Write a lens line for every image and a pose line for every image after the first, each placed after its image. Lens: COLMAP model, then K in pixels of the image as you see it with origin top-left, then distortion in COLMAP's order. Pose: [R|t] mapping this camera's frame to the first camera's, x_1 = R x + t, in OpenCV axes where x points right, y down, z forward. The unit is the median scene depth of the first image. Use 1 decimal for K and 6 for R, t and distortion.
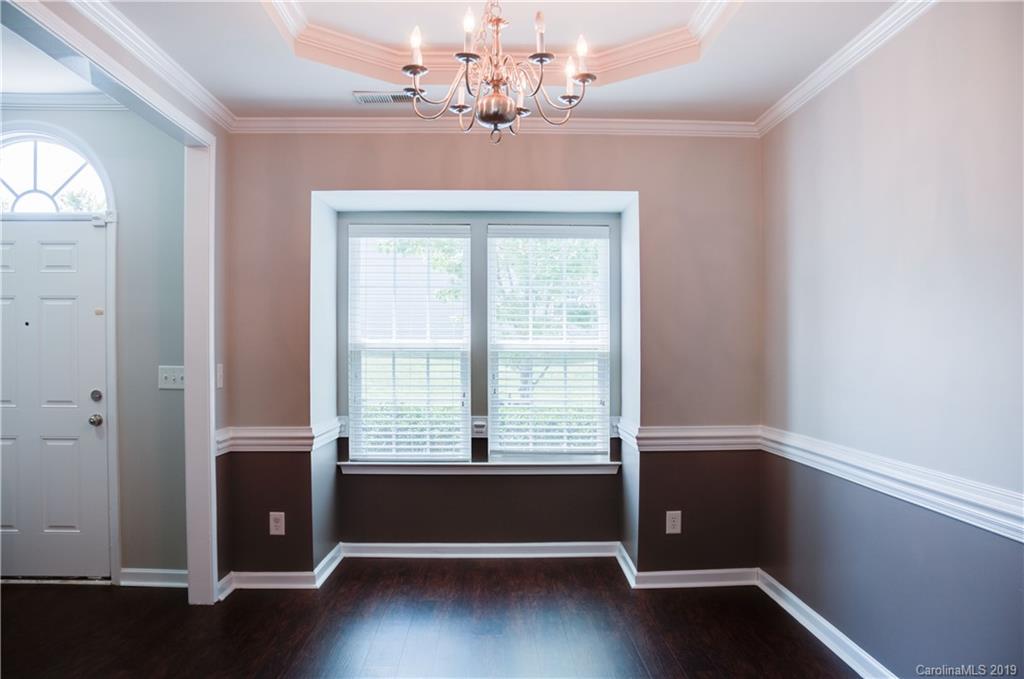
lens RADIAL K [[804.0, 0, 511.3], [0, 804.0, 366.5], [0, 0, 1]] dist [-0.164848, 0.114446]
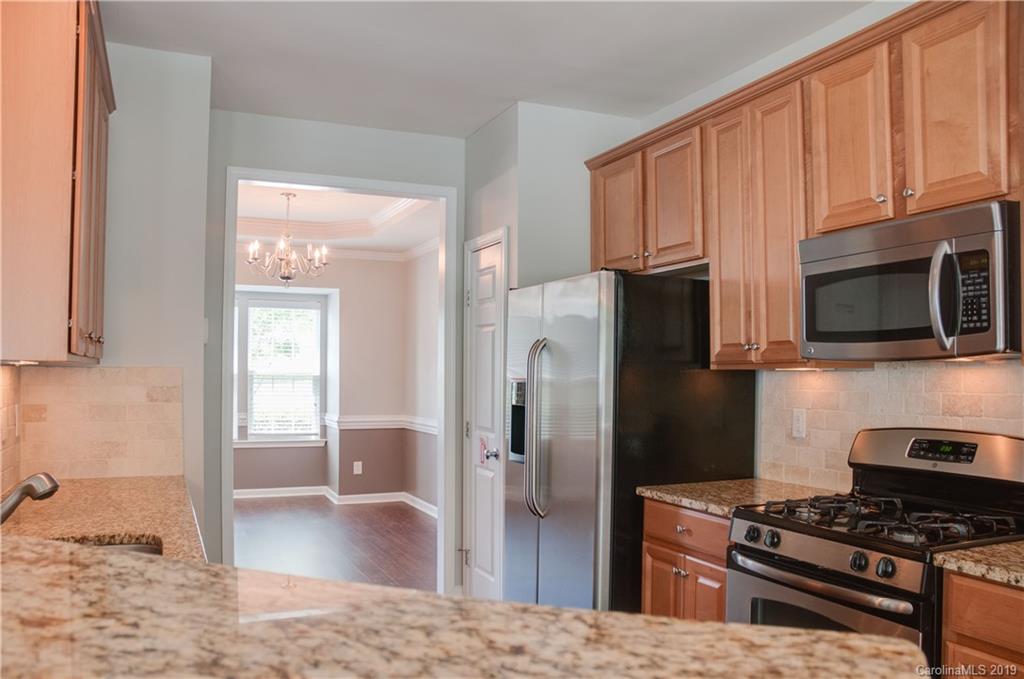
lens RADIAL K [[804.0, 0, 493.0], [0, 804.0, 368.2], [0, 0, 1]] dist [-0.164848, 0.114446]
pose [[0.930772, 0.009926, 0.365467, -0.173727], [0.000259, 0.999613, -0.027809, 0.016655], [-0.365601, 0.025978, 0.930409, -0.800787]]
